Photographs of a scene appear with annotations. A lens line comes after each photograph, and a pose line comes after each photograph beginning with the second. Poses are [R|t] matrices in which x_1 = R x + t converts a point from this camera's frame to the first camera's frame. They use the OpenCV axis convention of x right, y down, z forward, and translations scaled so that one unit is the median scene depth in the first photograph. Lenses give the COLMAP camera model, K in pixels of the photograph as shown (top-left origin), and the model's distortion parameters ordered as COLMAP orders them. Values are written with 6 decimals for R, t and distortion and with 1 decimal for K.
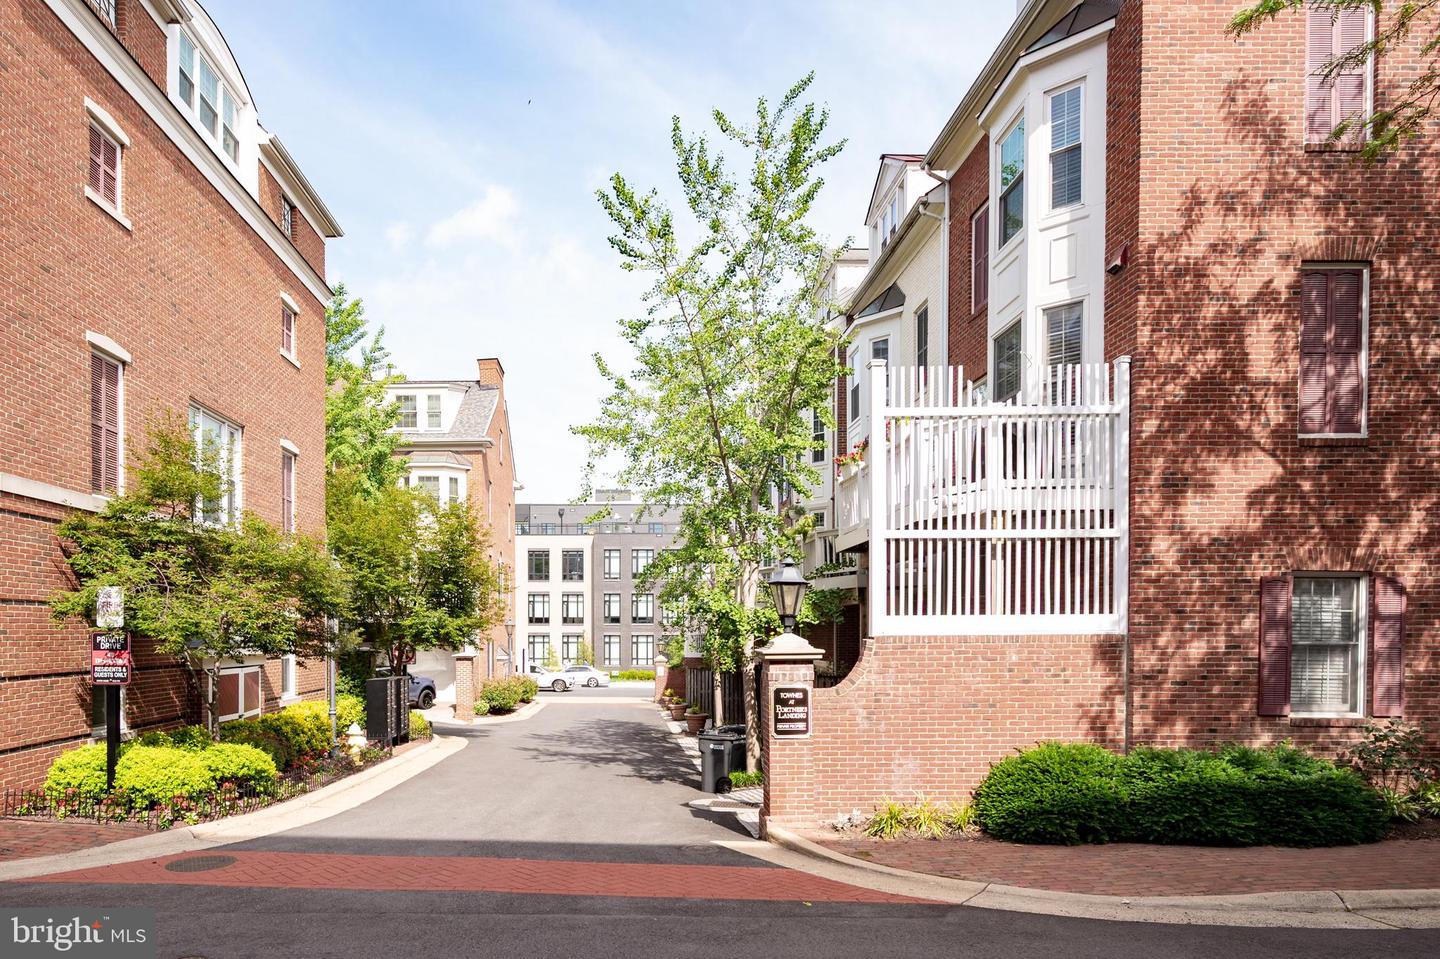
lens RADIAL K [[831.7, 0, 719.7], [0, 831.7, 482.7], [0, 0, 1]] dist [-0.004924, 0.000263]
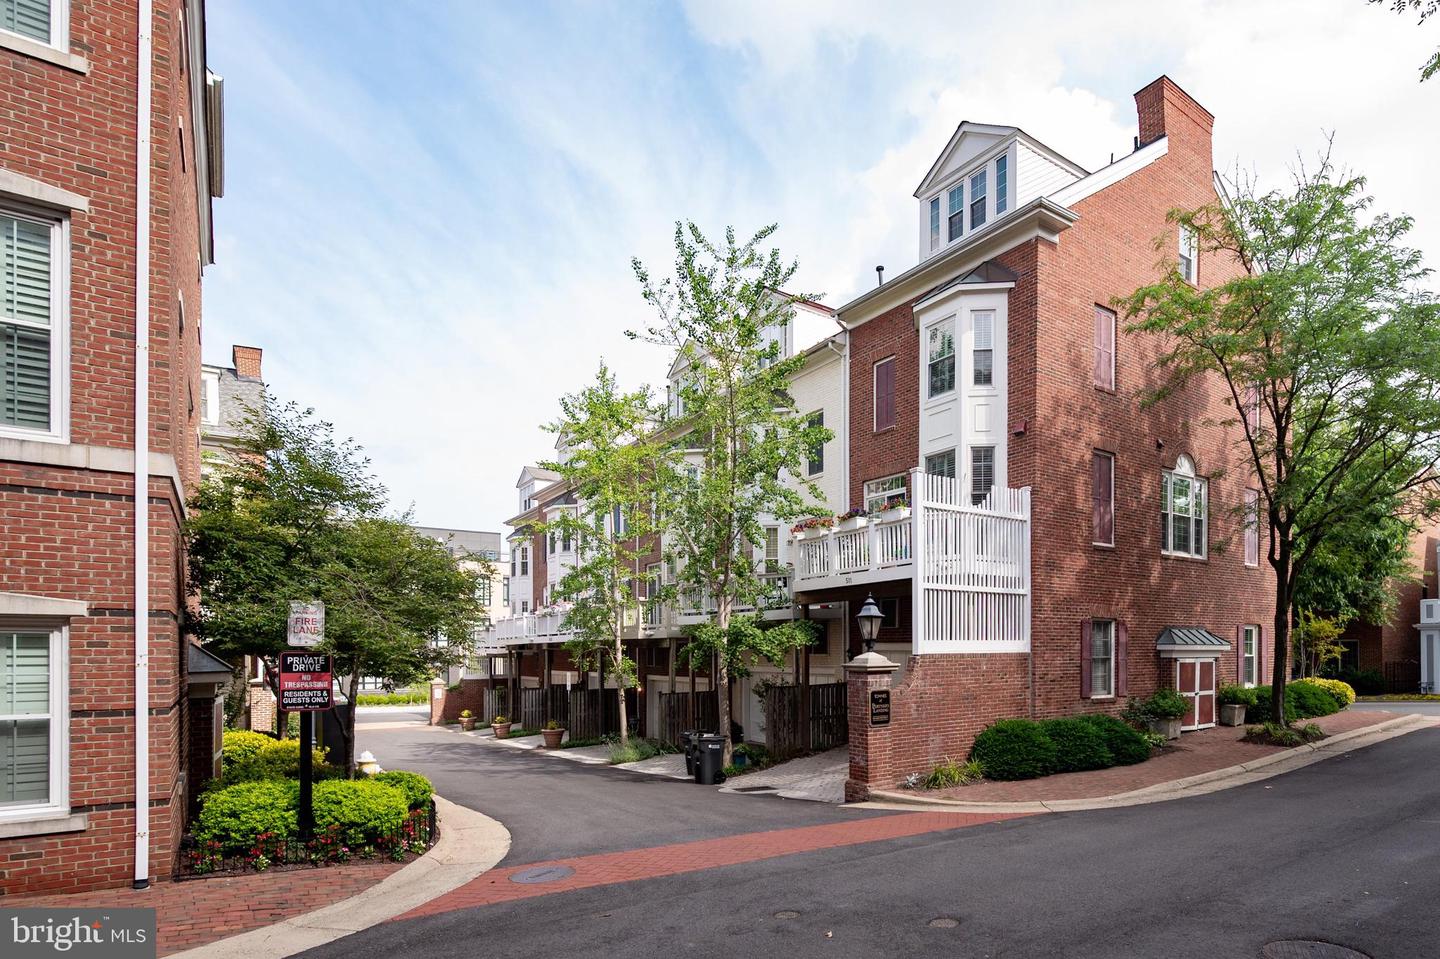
lens RADIAL K [[782.8, 0, 720.9], [0, 782.8, 478.3], [0, 0, 1]] dist [-0.003356, -0.000907]
pose [[0.811488, 0.126443, 0.570525, -0.945345], [-0.099981, 0.991956, -0.077636, 0.016729], [-0.575752, 0.005959, 0.817603, 0.057789]]
